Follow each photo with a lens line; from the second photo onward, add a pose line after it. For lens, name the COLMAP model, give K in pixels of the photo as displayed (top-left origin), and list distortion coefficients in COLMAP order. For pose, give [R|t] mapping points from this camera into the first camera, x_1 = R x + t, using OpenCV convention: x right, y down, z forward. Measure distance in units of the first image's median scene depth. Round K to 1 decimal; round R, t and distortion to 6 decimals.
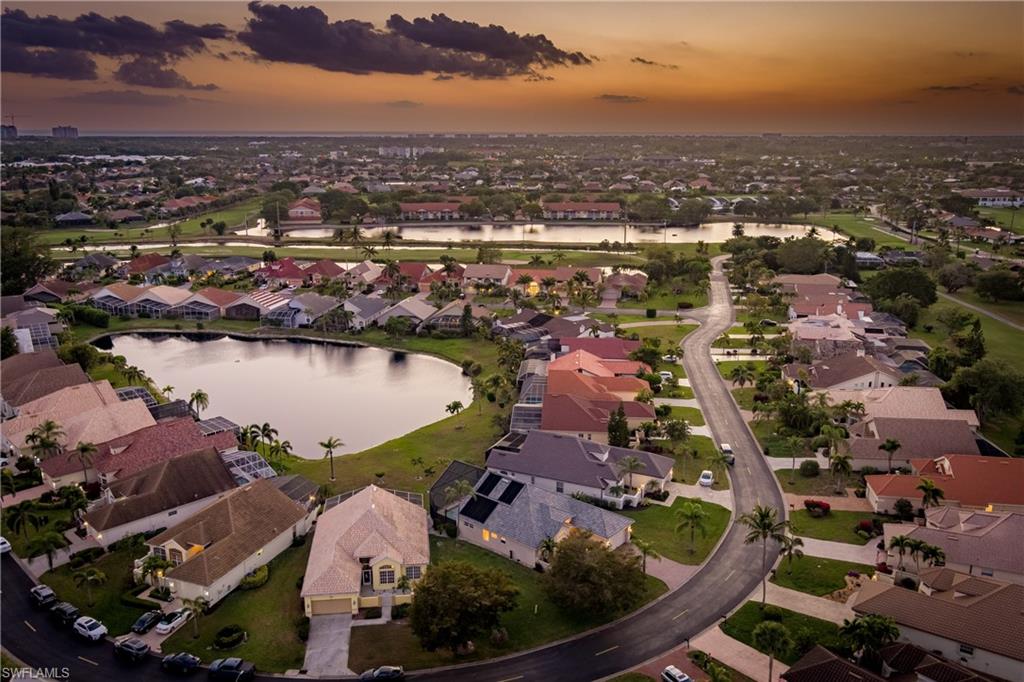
lens RADIAL K [[816.4, 0, 519.0], [0, 816.4, 341.6], [0, 0, 1]] dist [0.032895, -0.042826]
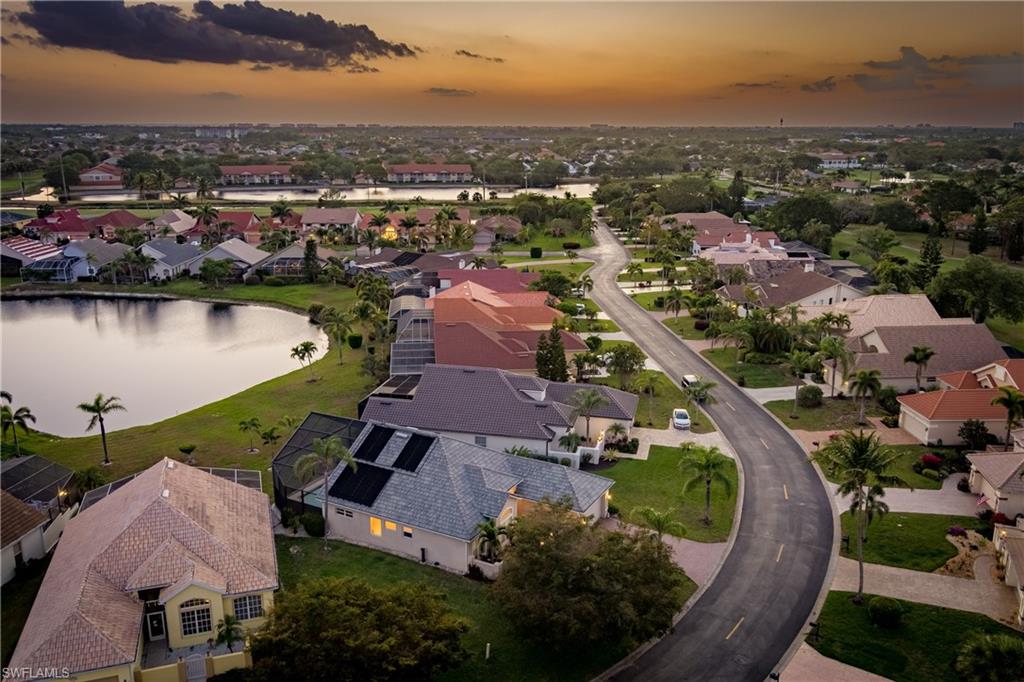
lens RADIAL K [[816.4, 0, 519.0], [0, 816.4, 341.6], [0, 0, 1]] dist [0.032895, -0.042826]
pose [[0.980336, -0.050850, 0.190669, -0.028757], [0.049360, 0.998702, 0.012557, 0.065040], [-0.191060, -0.002899, 0.981574, 0.258463]]
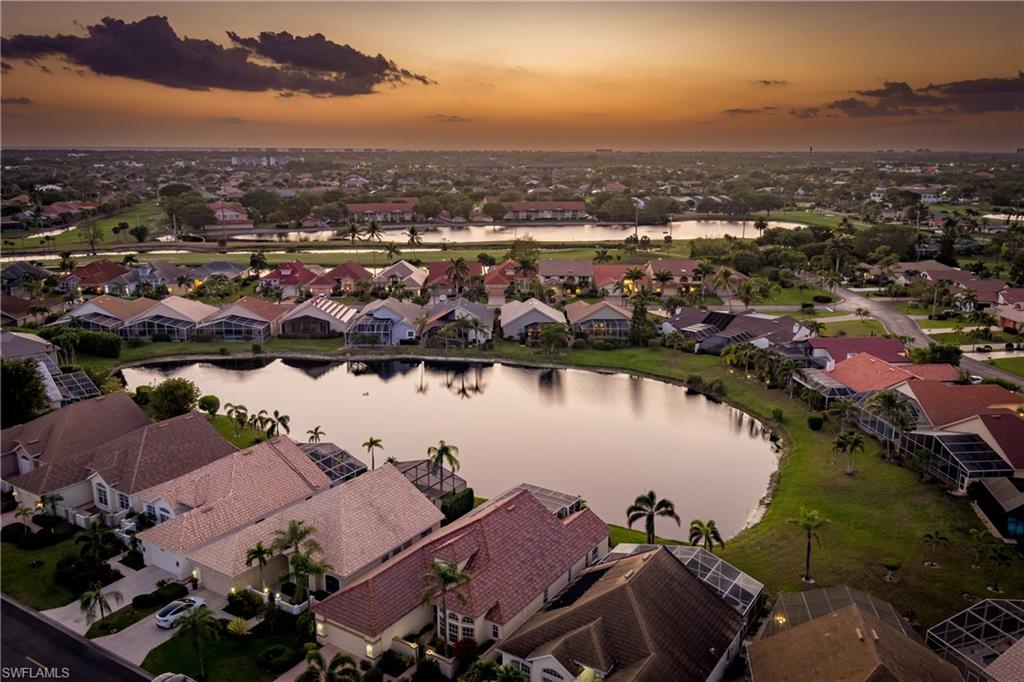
lens RADIAL K [[816.4, 0, 519.0], [0, 816.4, 341.6], [0, 0, 1]] dist [0.032895, -0.042826]
pose [[0.979696, -0.044732, 0.195434, -0.415821], [0.048509, 0.998716, -0.014579, -0.004928], [-0.194531, 0.023763, 0.980608, 0.347319]]
